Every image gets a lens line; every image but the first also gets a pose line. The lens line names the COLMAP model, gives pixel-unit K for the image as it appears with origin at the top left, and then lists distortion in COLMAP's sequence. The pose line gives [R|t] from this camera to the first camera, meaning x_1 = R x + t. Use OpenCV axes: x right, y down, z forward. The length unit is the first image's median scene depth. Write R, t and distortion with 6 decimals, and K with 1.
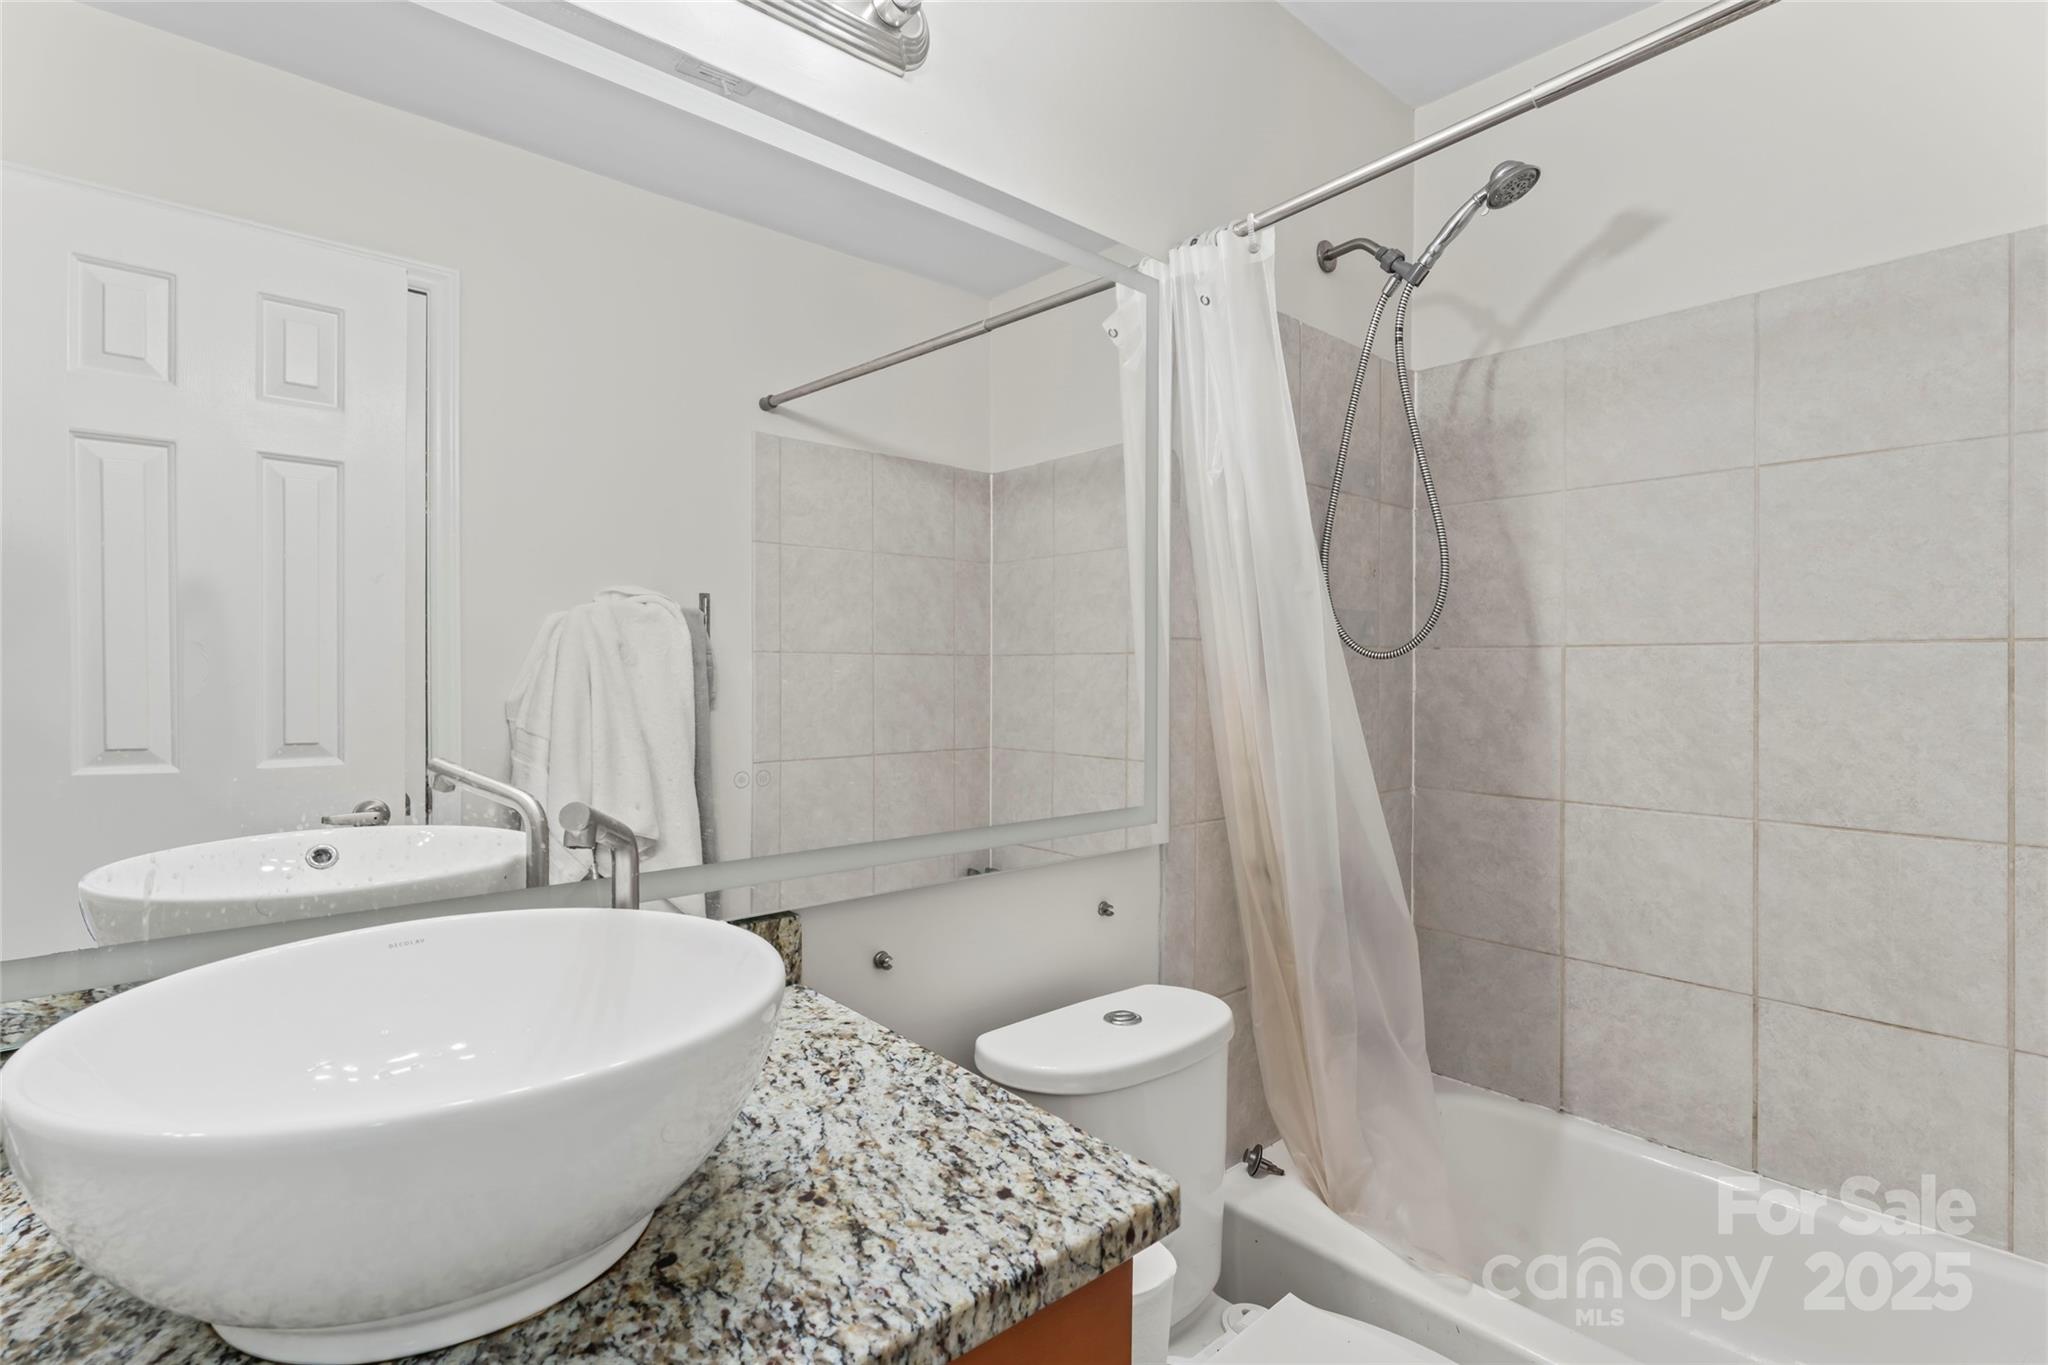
lens RADIAL K [[948.0, 0, 1020.7], [0, 948.0, 698.6], [0, 0, 1]] dist [-0.005712, -0.000465]
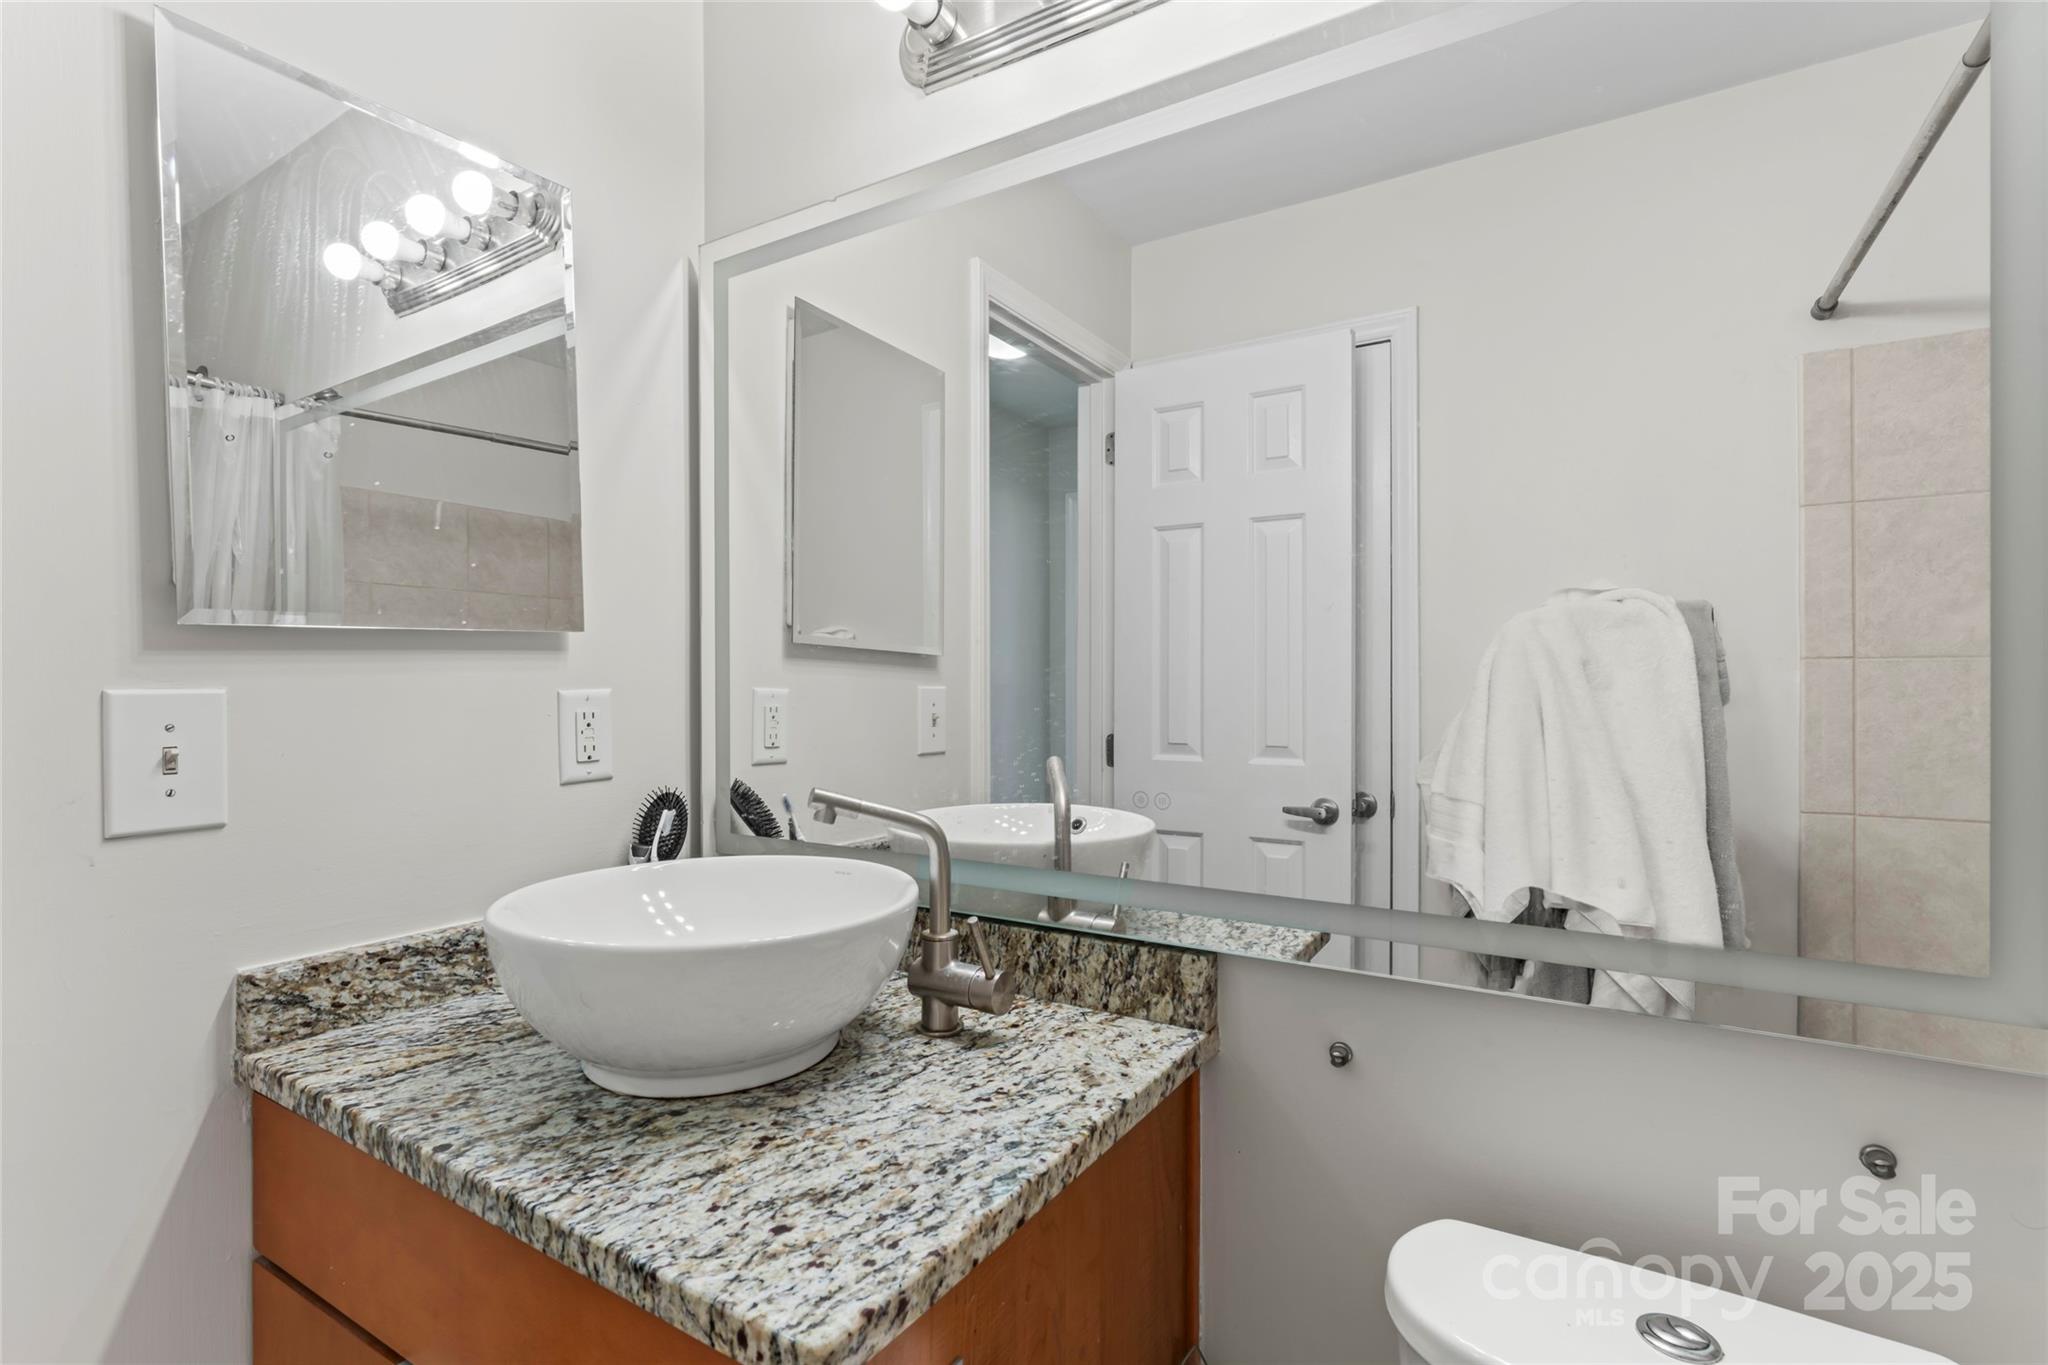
lens RADIAL K [[948.0, 0, 1020.7], [0, 948.0, 698.6], [0, 0, 1]] dist [-0.005712, -0.000465]
pose [[0.295460, 0.009137, -0.955311, 0.847823], [-0.024192, 0.999705, 0.002080, -0.024238], [0.955049, 0.022496, 0.295594, 0.813624]]
